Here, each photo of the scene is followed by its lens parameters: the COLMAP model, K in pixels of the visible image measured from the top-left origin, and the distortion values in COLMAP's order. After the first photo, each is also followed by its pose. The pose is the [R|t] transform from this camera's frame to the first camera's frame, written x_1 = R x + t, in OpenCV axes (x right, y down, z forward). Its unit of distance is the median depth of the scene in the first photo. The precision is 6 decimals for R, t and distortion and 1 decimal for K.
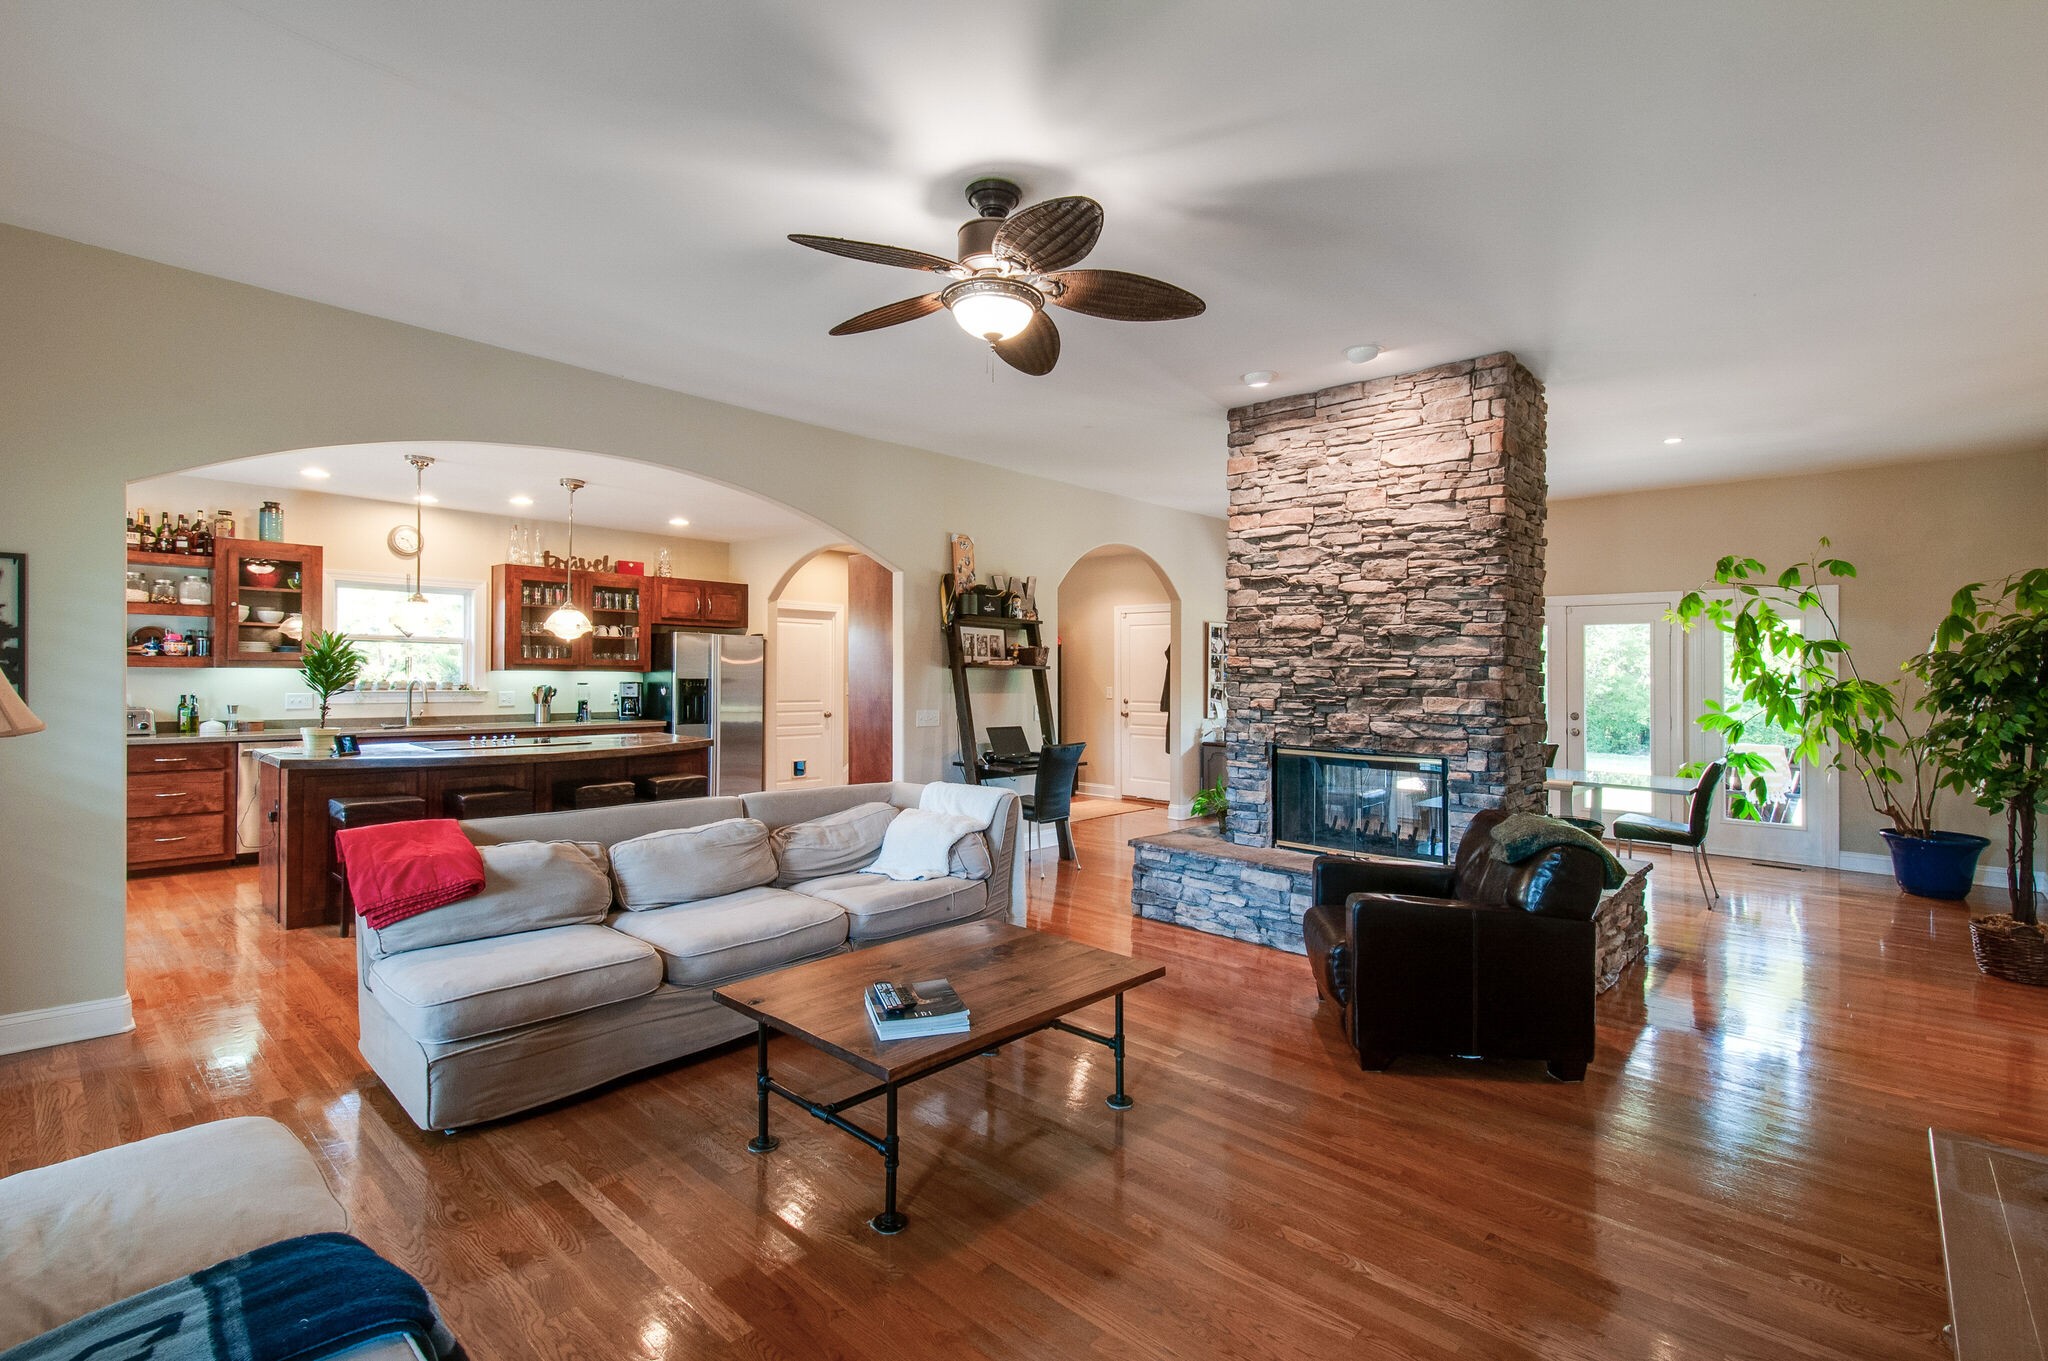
lens RADIAL K [[926.3, 0, 1024.0], [0, 926.3, 680.5], [0, 0, 1]] dist [0.012119, -0.000133]
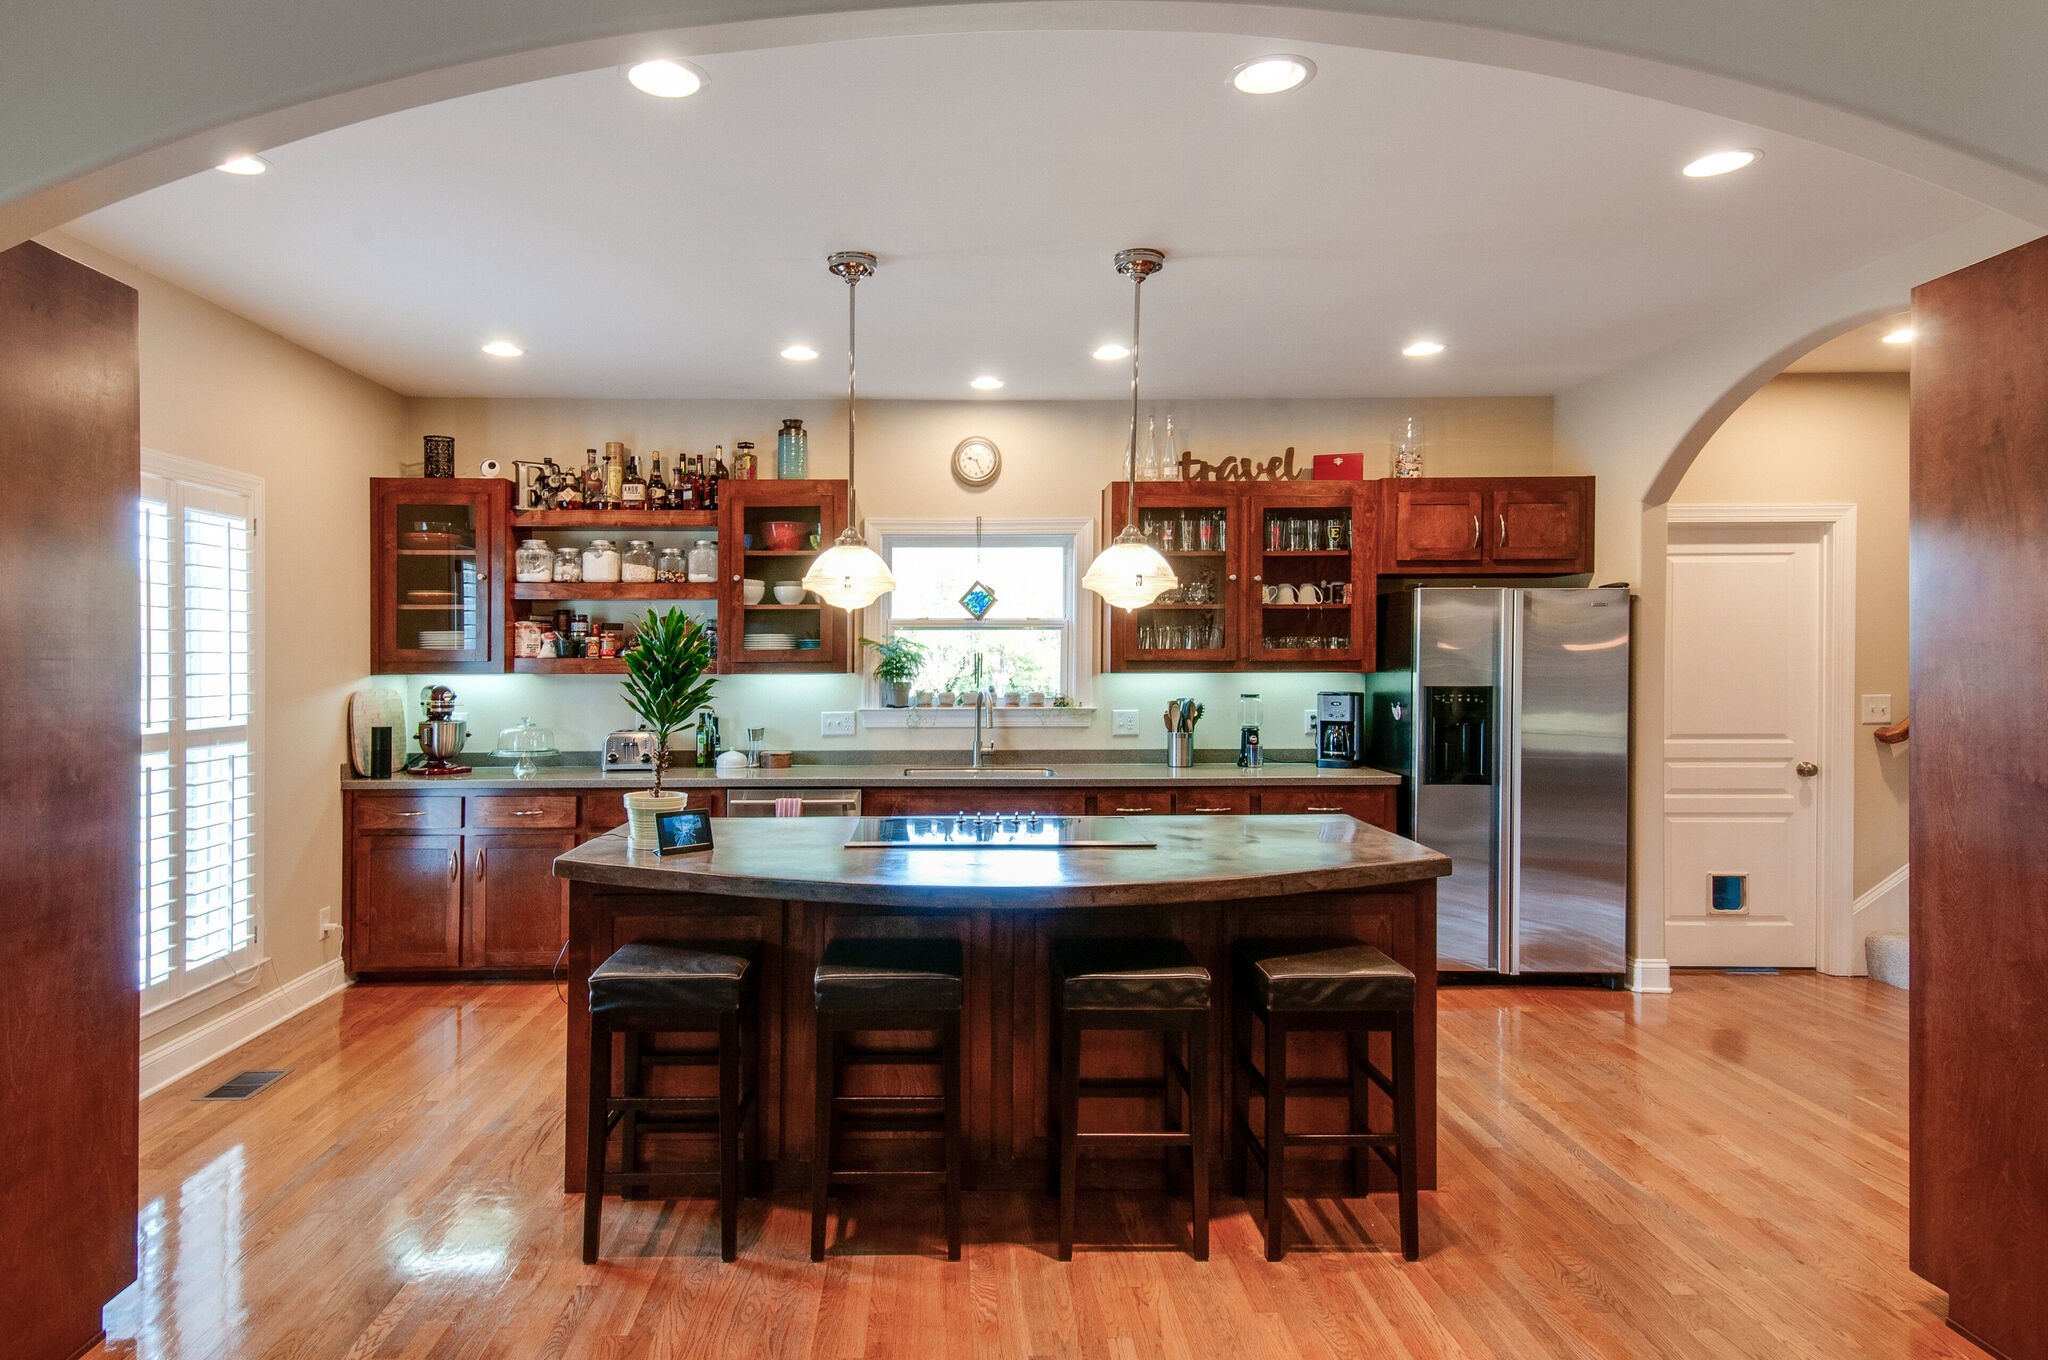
lens RADIAL K [[1200.3, 0, 950.7], [0, 1200.3, 689.5], [0, 0, 1]] dist [0.027478, -0.000897]
pose [[0.687850, 0.004328, -0.725840, -0.093859], [0.005316, 0.999925, 0.011001, -0.008596], [0.725834, -0.011426, 0.687775, 0.404949]]
